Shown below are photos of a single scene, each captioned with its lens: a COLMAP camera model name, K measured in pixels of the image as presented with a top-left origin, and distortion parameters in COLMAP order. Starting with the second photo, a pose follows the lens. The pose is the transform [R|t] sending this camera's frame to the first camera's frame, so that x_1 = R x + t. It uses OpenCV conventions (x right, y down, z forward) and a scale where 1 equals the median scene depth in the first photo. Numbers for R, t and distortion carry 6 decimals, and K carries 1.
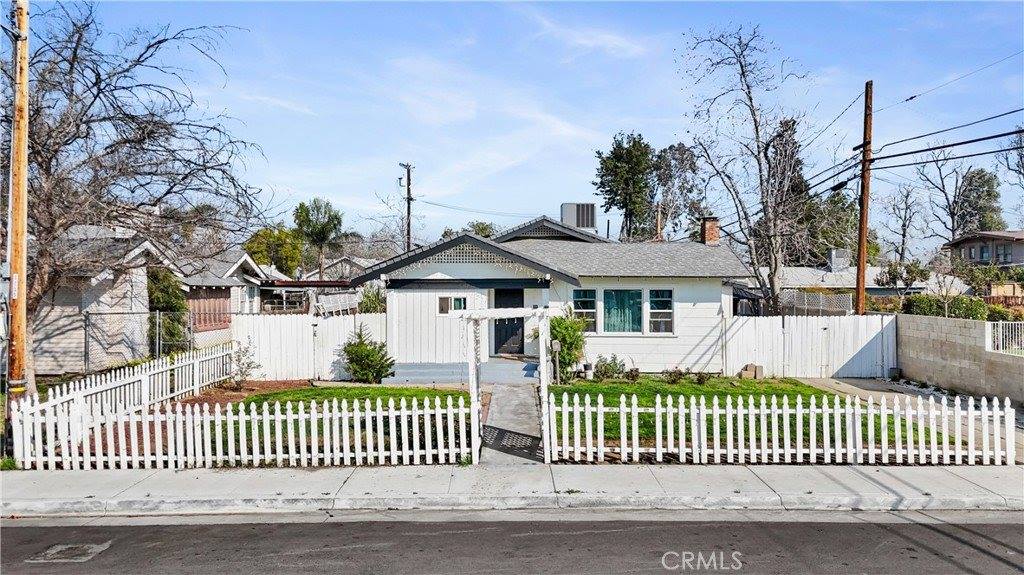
lens RADIAL K [[757.1, 0, 512.0], [0, 757.1, 287.5], [0, 0, 1]] dist [0.088743, -0.087398]
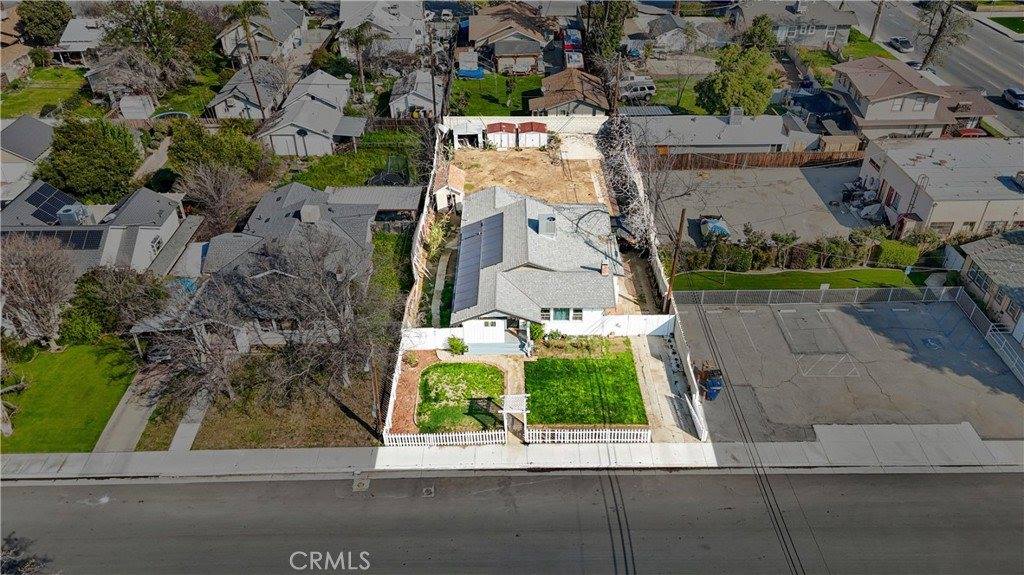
lens RADIAL K [[757.1, 0, 512.0], [0, 757.1, 287.5], [0, 0, 1]] dist [0.088743, -0.087398]
pose [[0.999933, -0.009740, 0.006196, -0.021269], [0.004844, 0.841222, 0.540669, -1.384799], [-0.010478, -0.540603, 0.841213, -0.980537]]
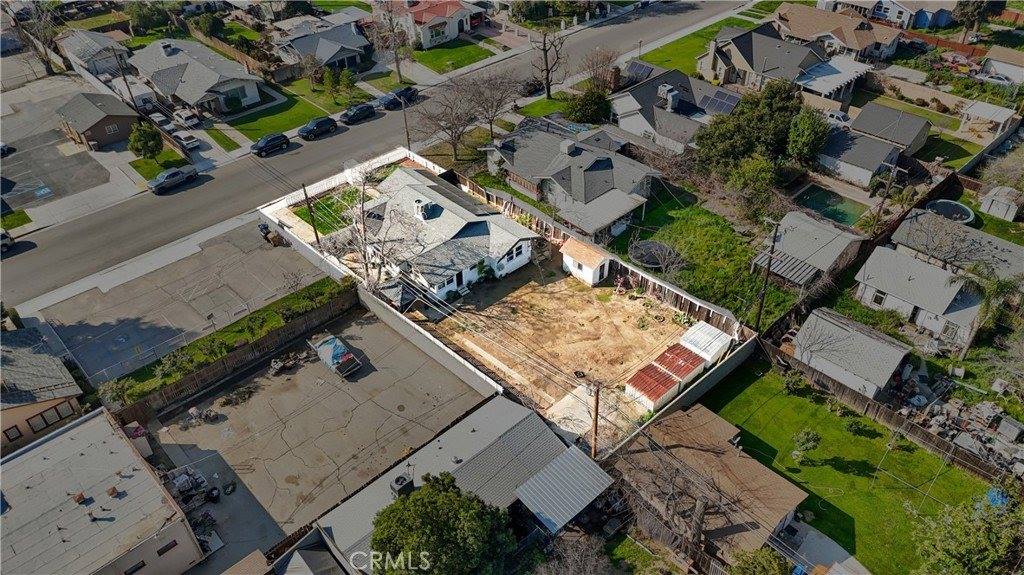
lens RADIAL K [[757.1, 0, 512.0], [0, 757.1, 287.5], [0, 0, 1]] dist [0.088743, -0.087398]
pose [[-0.727480, 0.431208, -0.533698, 1.755749], [0.012048, 0.785747, 0.618431, -1.920164], [0.686024, 0.443466, -0.576810, 3.712439]]
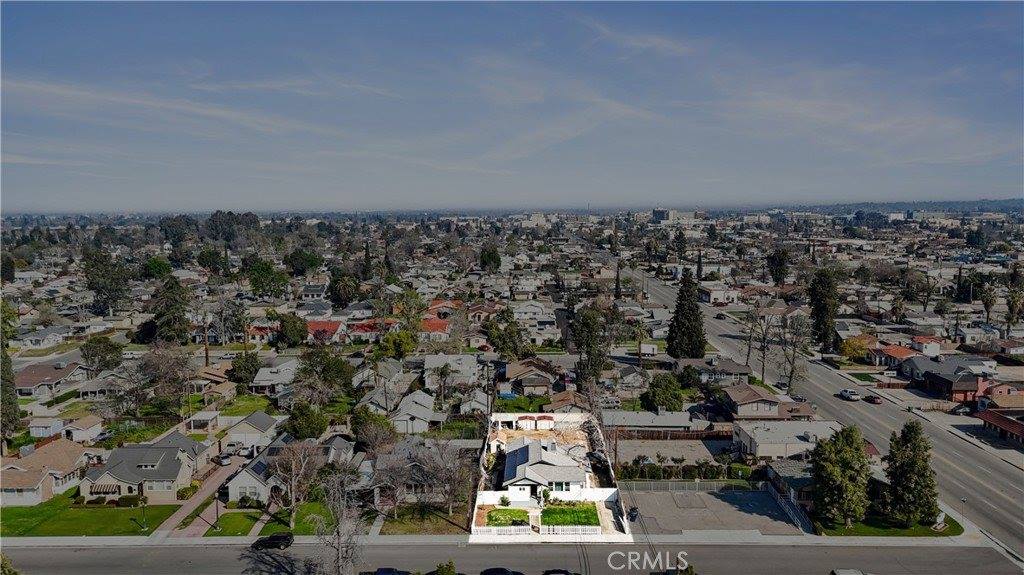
lens RADIAL K [[757.1, 0, 512.0], [0, 757.1, 287.5], [0, 0, 1]] dist [0.088743, -0.087398]
pose [[0.999864, -0.004771, -0.015782, -0.060544], [0.006046, 0.996631, 0.081790, -1.634905], [0.015339, -0.081875, 0.996525, -3.683364]]
